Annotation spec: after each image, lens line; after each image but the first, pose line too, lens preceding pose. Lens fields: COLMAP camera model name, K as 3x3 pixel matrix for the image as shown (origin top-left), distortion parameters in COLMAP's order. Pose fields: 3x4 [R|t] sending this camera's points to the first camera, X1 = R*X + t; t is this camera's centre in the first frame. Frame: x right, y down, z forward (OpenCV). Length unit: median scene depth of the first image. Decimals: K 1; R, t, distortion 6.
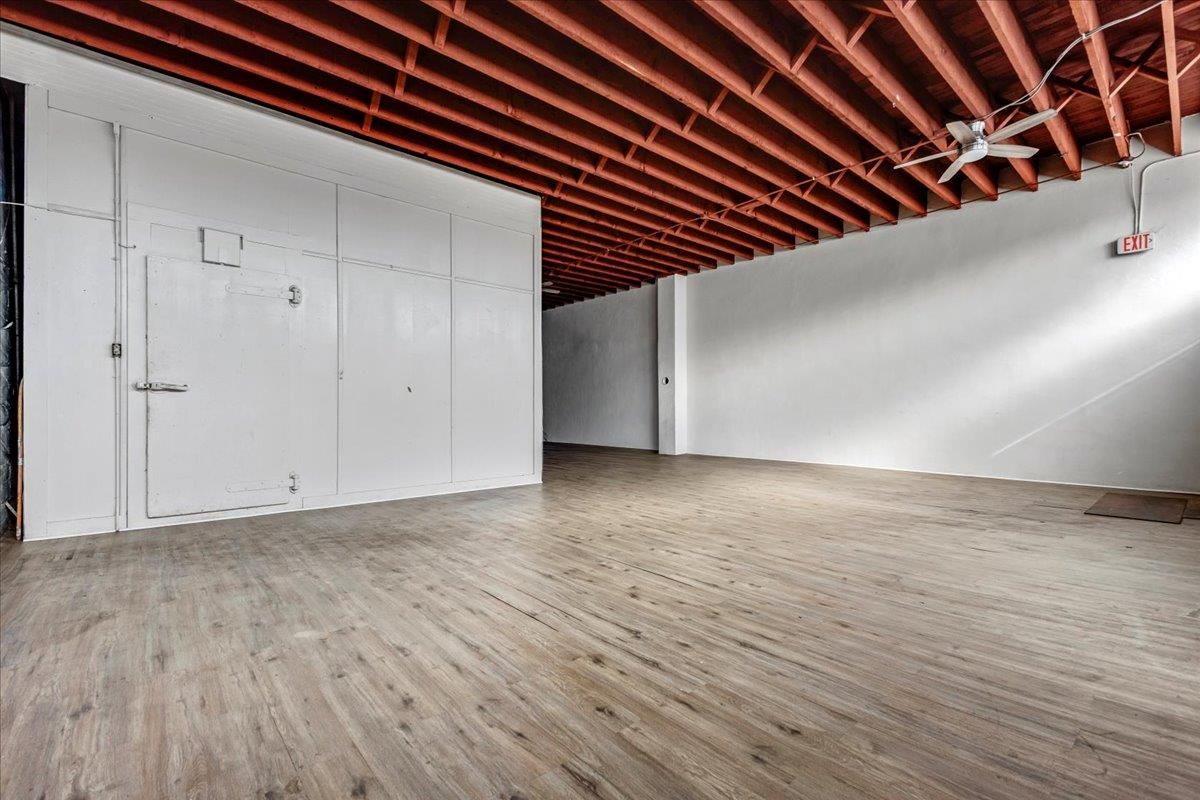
lens RADIAL K [[520.2, 0, 610.5], [0, 520.2, 407.7], [0, 0, 1]] dist [0.009306, -0.002082]
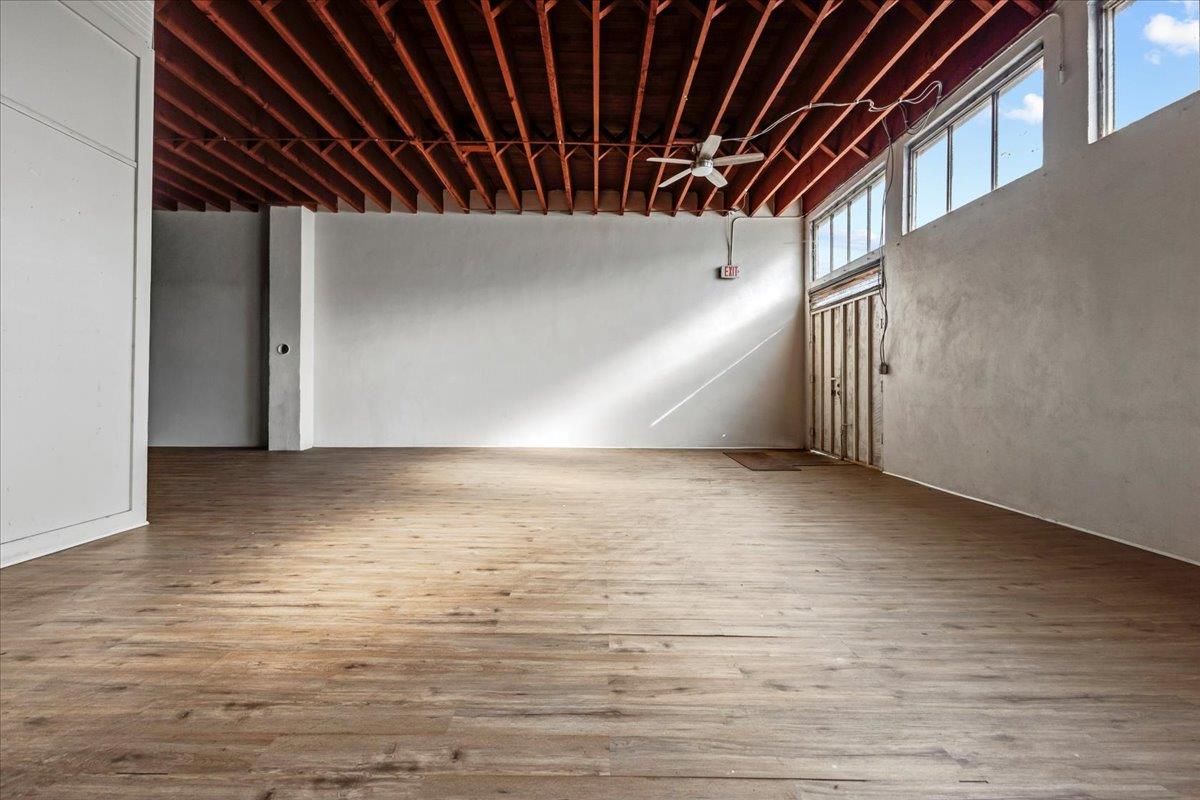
lens RADIAL K [[520.2, 0, 595.5], [0, 520.2, 382.4], [0, 0, 1]] dist [0.009306, -0.002082]
pose [[0.666300, 0.016290, 0.745506, -0.349623], [-0.009032, 0.999864, -0.013775, 0.004043], [-0.745629, 0.002445, 0.666356, 0.453191]]
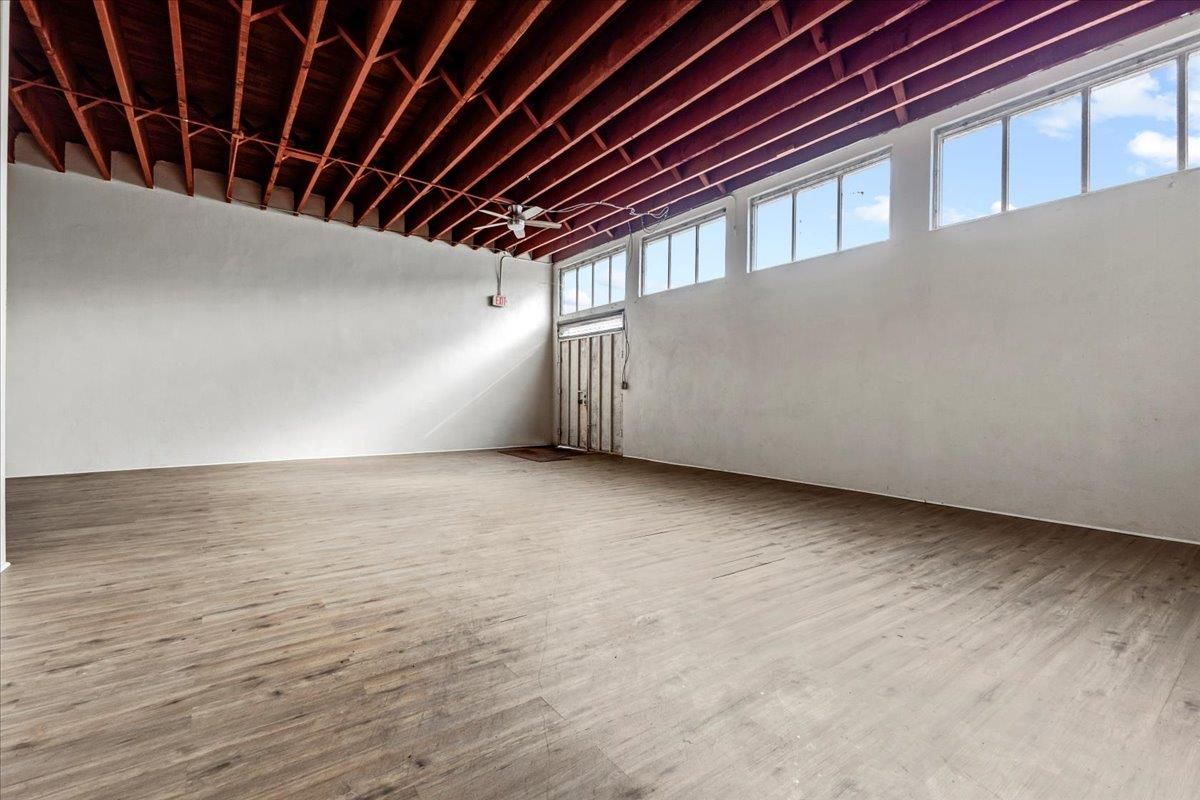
lens RADIAL K [[520.2, 0, 595.4], [0, 520.2, 390.3], [0, 0, 1]] dist [0.009306, -0.002082]
pose [[0.102016, 0.020565, 0.994570, -0.796158], [-0.006356, 0.999779, -0.020021, 0.002115], [-0.994762, -0.004279, 0.102124, 0.694004]]
